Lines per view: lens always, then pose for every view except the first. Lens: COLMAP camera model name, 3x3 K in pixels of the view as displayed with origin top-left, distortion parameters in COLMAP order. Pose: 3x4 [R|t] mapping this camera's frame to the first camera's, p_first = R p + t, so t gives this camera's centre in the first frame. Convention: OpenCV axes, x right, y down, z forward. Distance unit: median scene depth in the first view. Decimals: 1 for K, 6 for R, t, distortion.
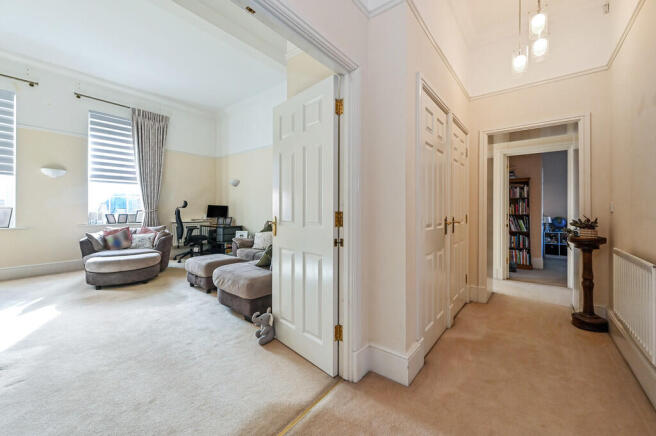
lens RADIAL K [[263.3, 0, 328.5], [0, 263.3, 209.1], [0, 0, 1]] dist [-0.000994, -0.000265]
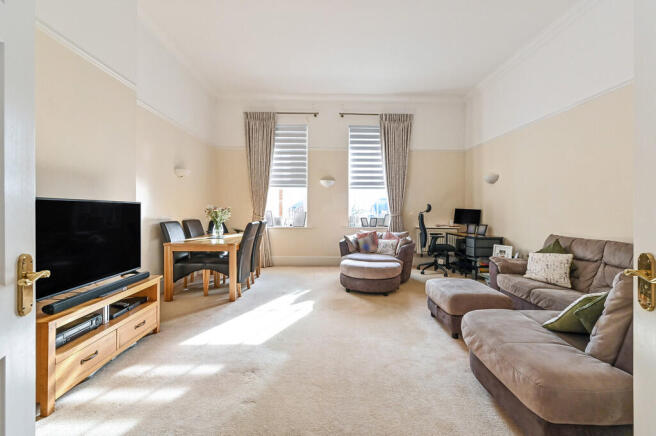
lens RADIAL K [[263.3, 0, 328.5], [0, 263.3, 209.1], [0, 0, 1]] dist [-0.000994, -0.000265]
pose [[0.637330, -0.001026, -0.770590, -0.093313], [-0.003515, 0.999985, -0.004238, -0.011906], [0.770583, 0.005409, 0.637317, 0.208707]]
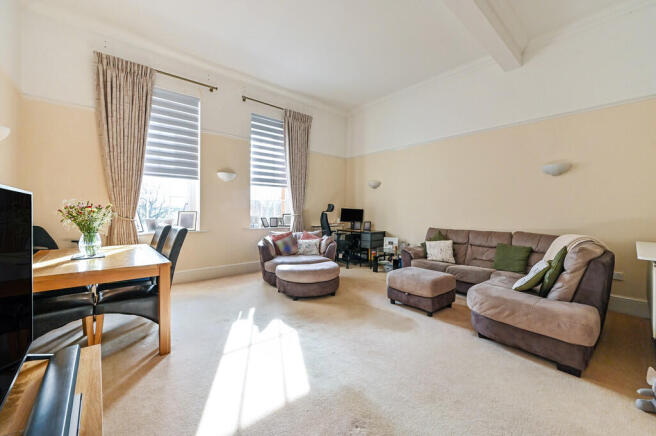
lens RADIAL K [[260.4, 0, 325.7], [0, 260.4, 211.7], [0, 0, 1]] dist [-0.000133, -0.000081]
pose [[0.982740, 0.009871, -0.184731, -0.445462], [-0.008412, 0.999927, 0.008679, -0.014523], [0.184803, -0.006975, 0.982751, 0.080979]]
